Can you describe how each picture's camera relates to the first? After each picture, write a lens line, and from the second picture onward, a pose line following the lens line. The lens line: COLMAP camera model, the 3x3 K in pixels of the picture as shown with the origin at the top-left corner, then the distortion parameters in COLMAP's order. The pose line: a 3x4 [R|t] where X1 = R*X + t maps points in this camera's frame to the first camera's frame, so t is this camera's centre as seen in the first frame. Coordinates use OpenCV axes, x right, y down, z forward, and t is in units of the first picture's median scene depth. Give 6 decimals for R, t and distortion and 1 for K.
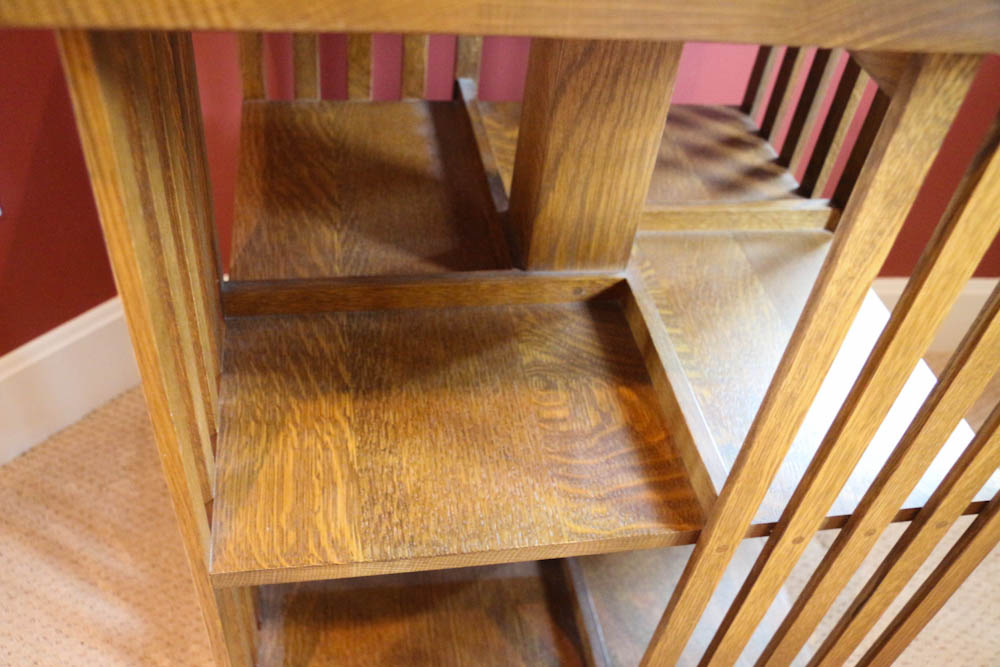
lens RADIAL K [[899.9, 0, 500.0], [0, 899.9, 333.5], [0, 0, 1]] dist [-0.127479, 0.159557]
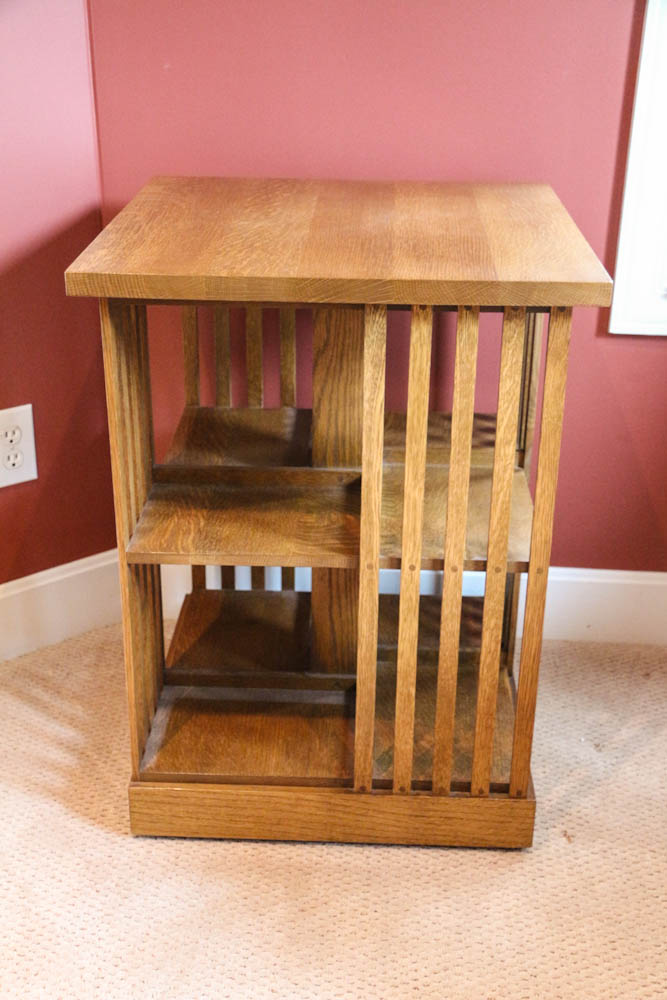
lens RADIAL K [[1243.8, 0, 333.5], [0, 1243.8, 500.0], [0, 0, 1]] dist [0.028464, 0.039054]
pose [[0.974841, -0.001463, -0.222897, 0.668862], [-0.072657, 0.943278, -0.323955, 0.854043], [0.210728, 0.332000, 0.919440, -1.382242]]
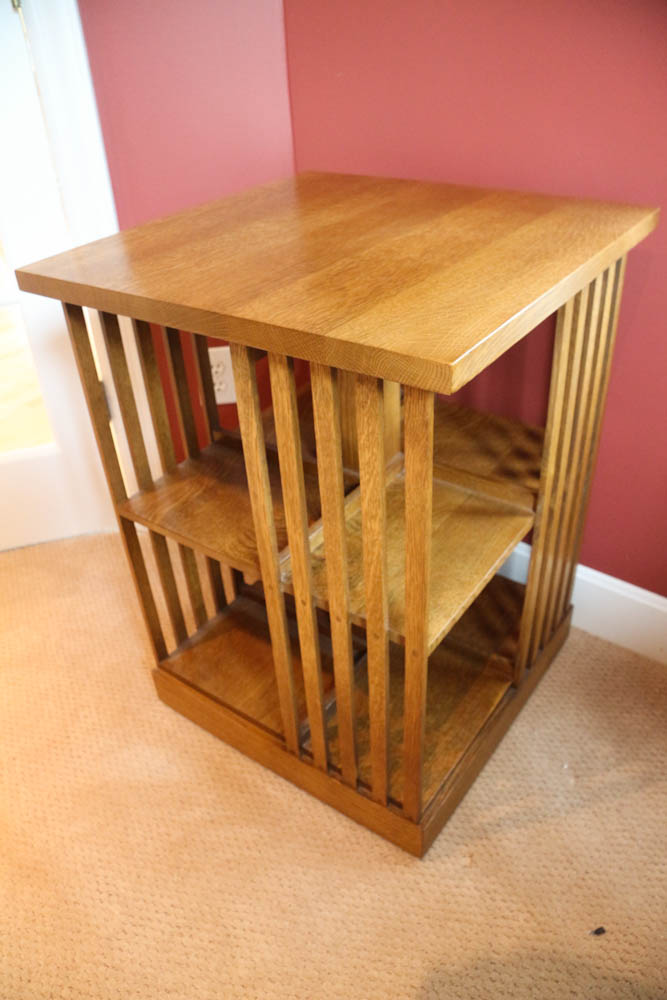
lens RADIAL K [[750.5, 0, 333.5], [0, 750.5, 500.0], [0, 0, 1]] dist [-0.177771, 0.091433]
pose [[0.689580, 0.287703, -0.664610, 1.195943], [-0.396608, 0.917879, -0.014170, 0.023571], [0.605954, 0.273361, 0.747056, -0.199486]]
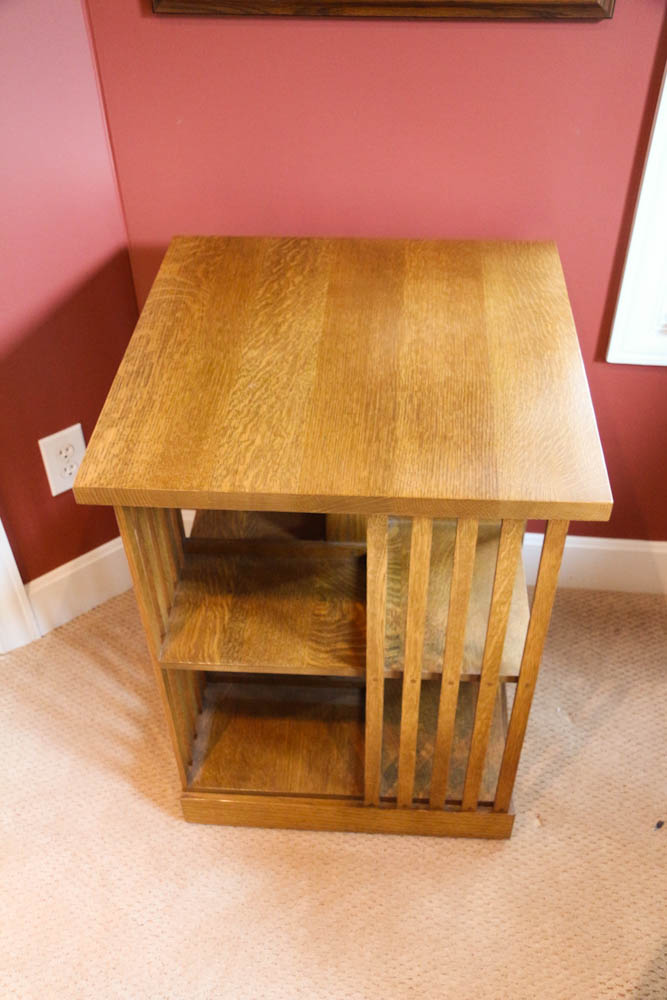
lens RADIAL K [[961.9, 0, 332.5], [0, 961.9, 495.5], [0, 0, 1]] dist [-0.110037, 0.170775]
pose [[0.964702, 0.065465, -0.255077, 0.614132], [-0.071665, 0.997315, -0.015078, -0.147531], [0.253405, 0.032826, 0.966803, -1.153027]]
